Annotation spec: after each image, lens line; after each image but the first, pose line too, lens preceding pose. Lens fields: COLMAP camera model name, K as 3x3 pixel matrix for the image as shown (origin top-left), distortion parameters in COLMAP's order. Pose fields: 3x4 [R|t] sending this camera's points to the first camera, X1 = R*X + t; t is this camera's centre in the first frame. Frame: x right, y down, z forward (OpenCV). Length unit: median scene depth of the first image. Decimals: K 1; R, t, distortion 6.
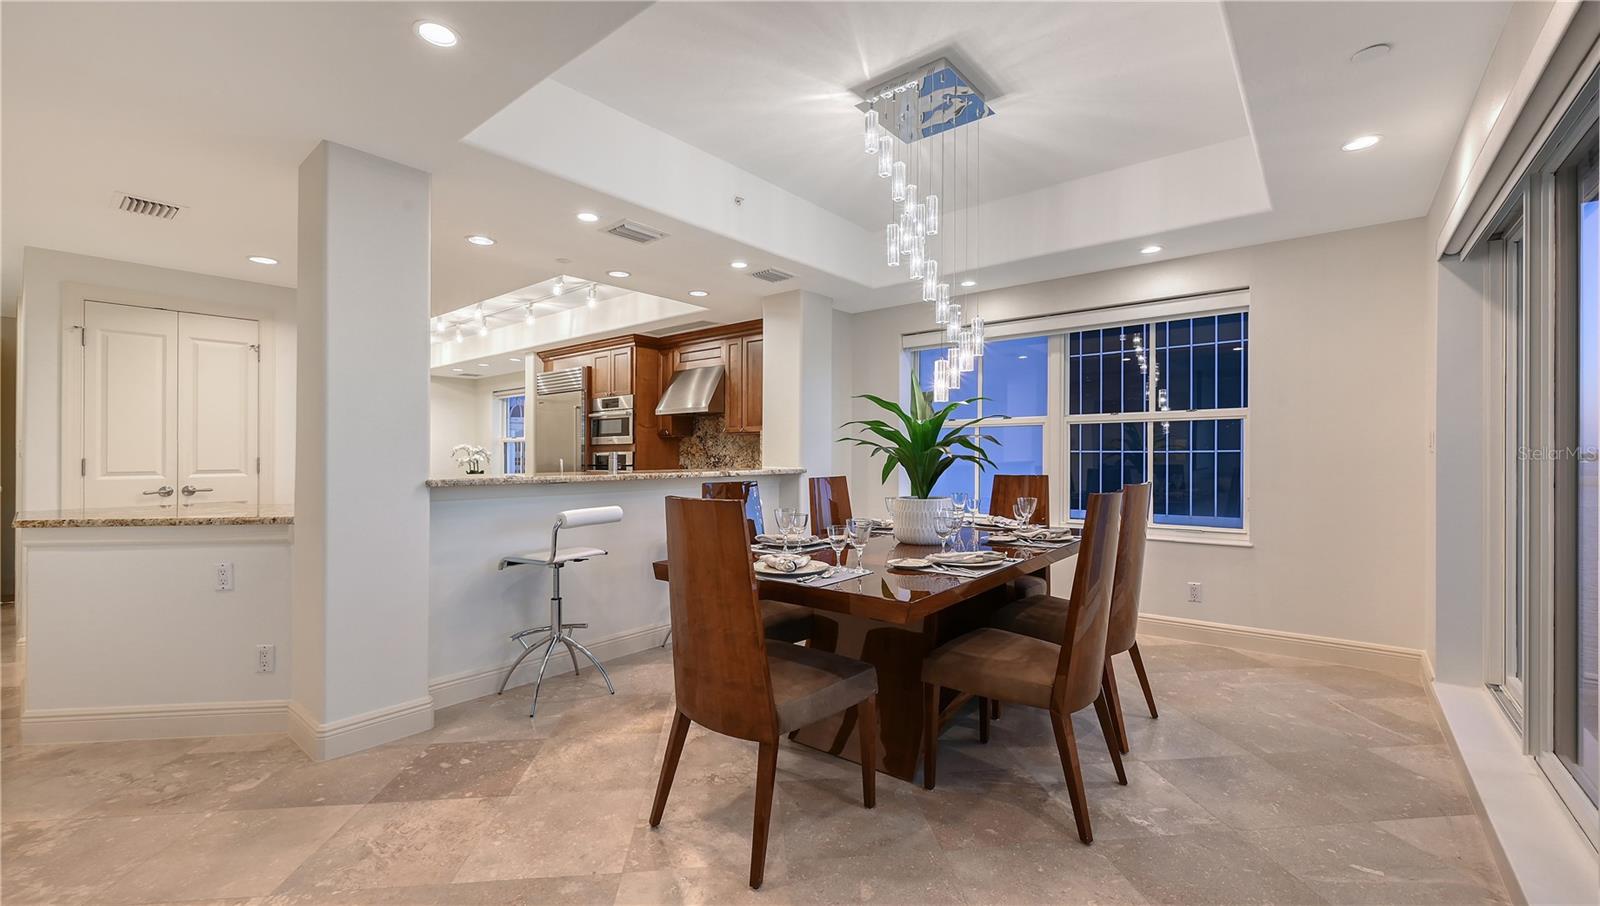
lens RADIAL K [[649.4, 0, 804.3], [0, 649.4, 441.8], [0, 0, 1]] dist [-0.005857, 0.001186]
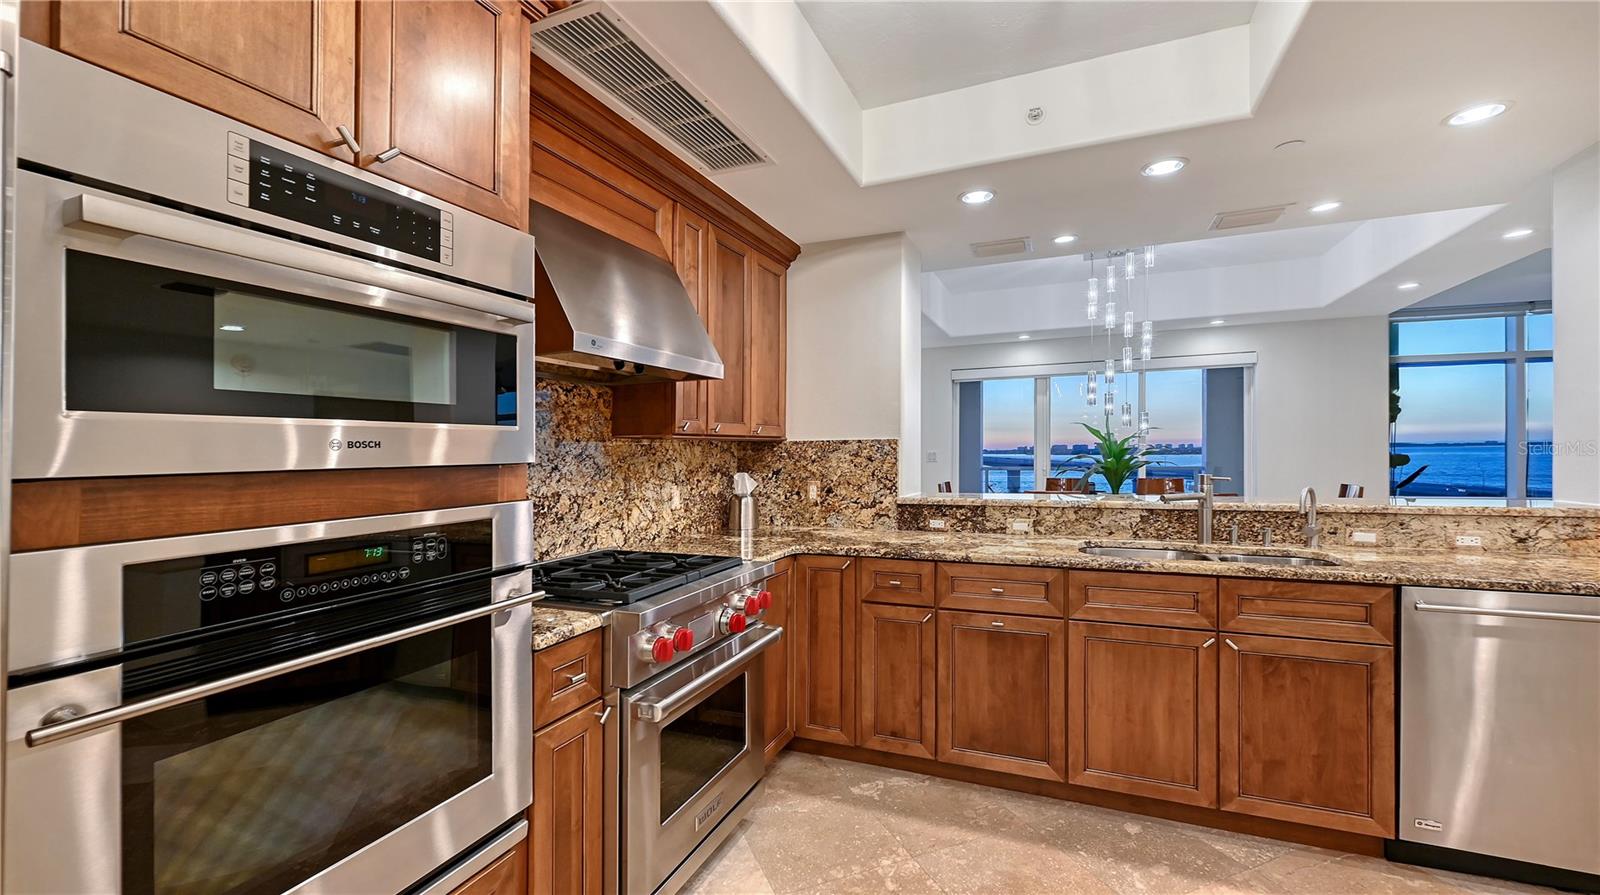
lens RADIAL K [[638.4, 0, 804.5], [0, 638.4, 450.7], [0, 0, 1]] dist [-0.003941, 0.000170]
pose [[-0.279474, 0.007265, 0.960126, -0.474289], [-0.004126, 0.999953, -0.008768, 0.000212], [-0.960144, -0.006412, -0.279431, 0.933793]]
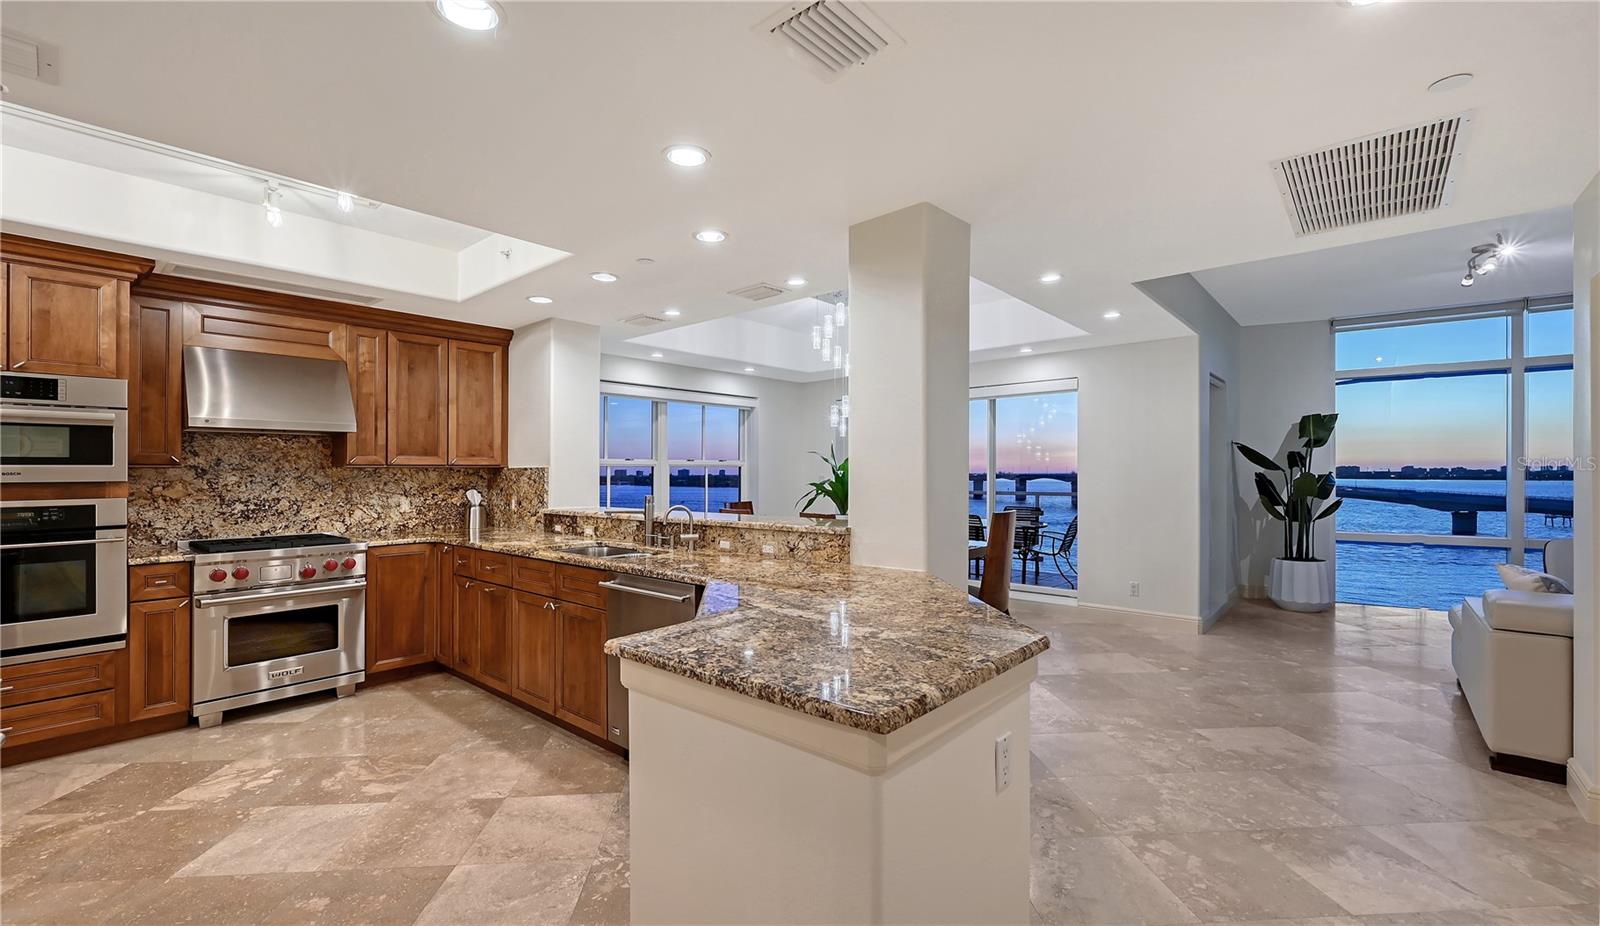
lens RADIAL K [[660.0, 0, 790.5], [0, 660.0, 473.6], [0, 0, 1]] dist [0.001397, -0.001499]
pose [[0.039011, 0.001891, 0.999237, -0.707745], [-0.013885, 0.999903, -0.001350, -0.008618], [-0.999142, -0.013822, 0.039034, 0.467933]]
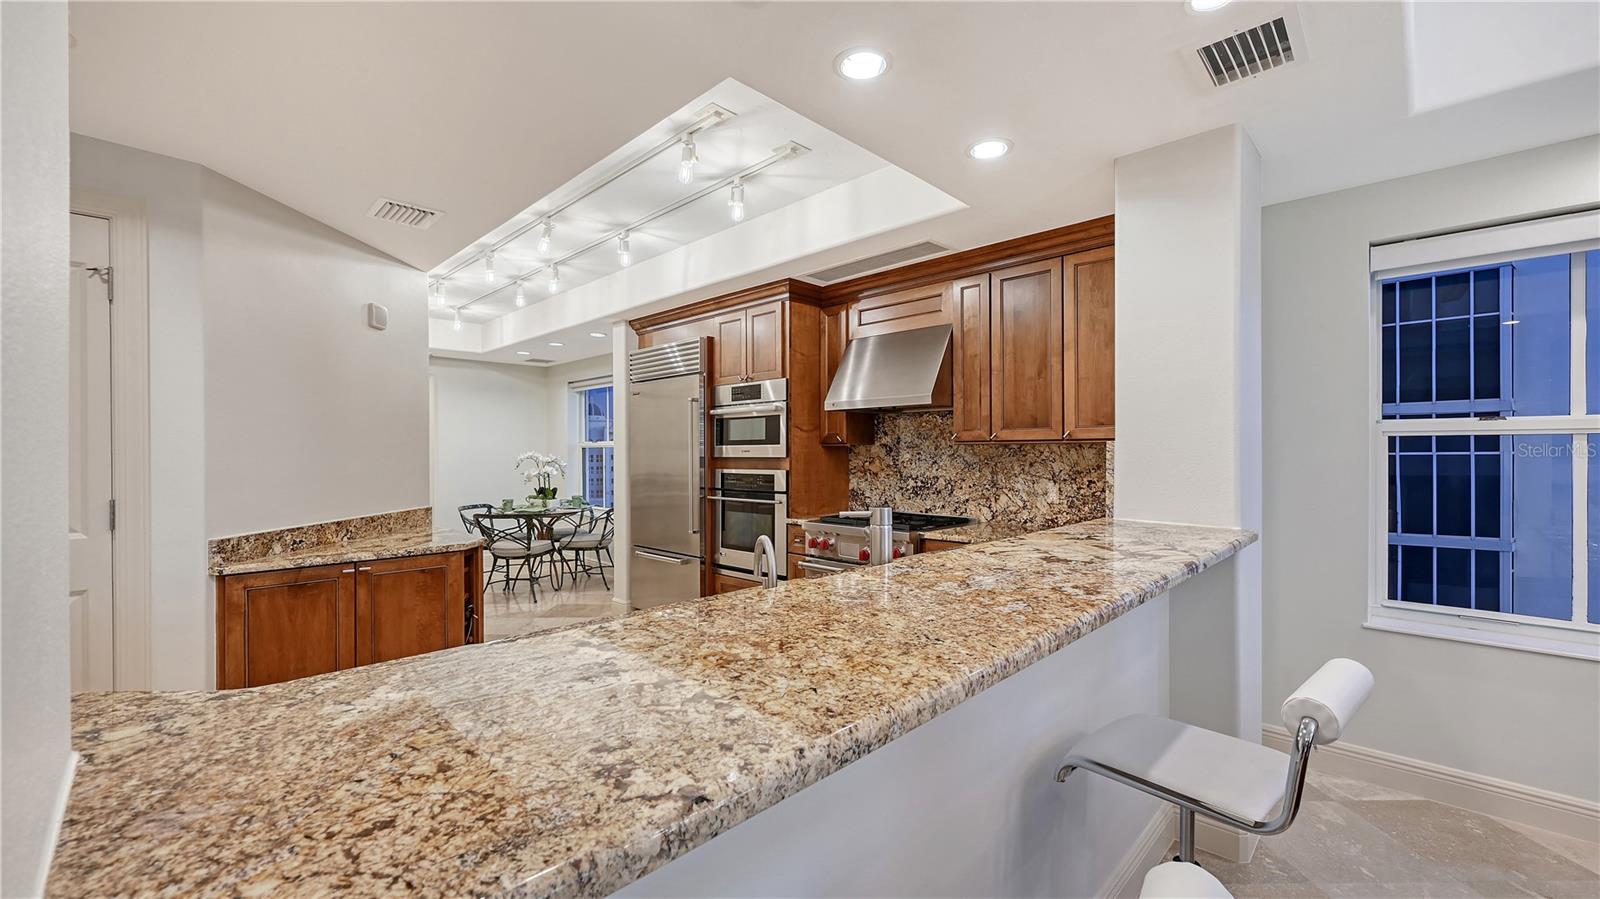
lens RADIAL K [[638.4, 0, 801.9], [0, 638.4, 451.8], [0, 0, 1]] dist [-0.003941, 0.000170]
pose [[0.995458, 0.002011, -0.095177, -0.183701], [-0.000157, 0.999810, 0.019485, -0.013706], [0.095199, -0.019381, 0.995270, 0.379146]]
